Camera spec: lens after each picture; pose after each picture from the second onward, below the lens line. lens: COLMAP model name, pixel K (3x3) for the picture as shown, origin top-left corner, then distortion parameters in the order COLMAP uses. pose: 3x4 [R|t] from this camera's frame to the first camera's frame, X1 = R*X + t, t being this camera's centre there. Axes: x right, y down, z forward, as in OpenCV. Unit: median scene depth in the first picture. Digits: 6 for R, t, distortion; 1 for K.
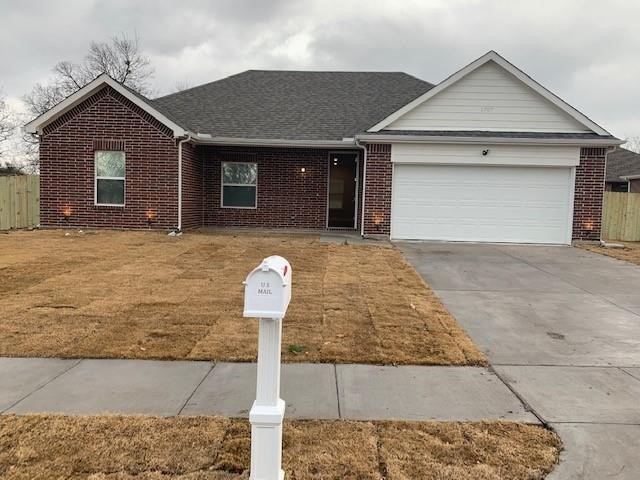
lens RADIAL K [[501.3, 0, 312.4], [0, 501.3, 239.3], [0, 0, 1]] dist [-0.022099, -0.003516]
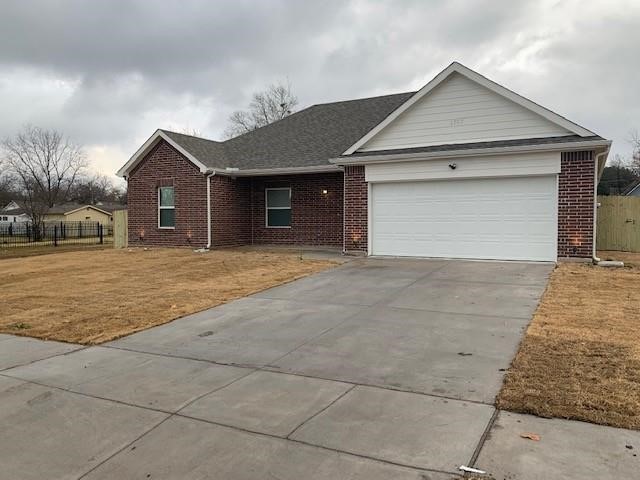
lens RADIAL K [[501.3, 0, 312.4], [0, 501.3, 239.3], [0, 0, 1]] dist [-0.022099, -0.003516]
pose [[0.892317, -0.009282, -0.451313, 0.530126], [-0.012682, 0.998878, -0.045617, 0.015665], [0.451231, 0.046429, 0.891199, 0.016985]]
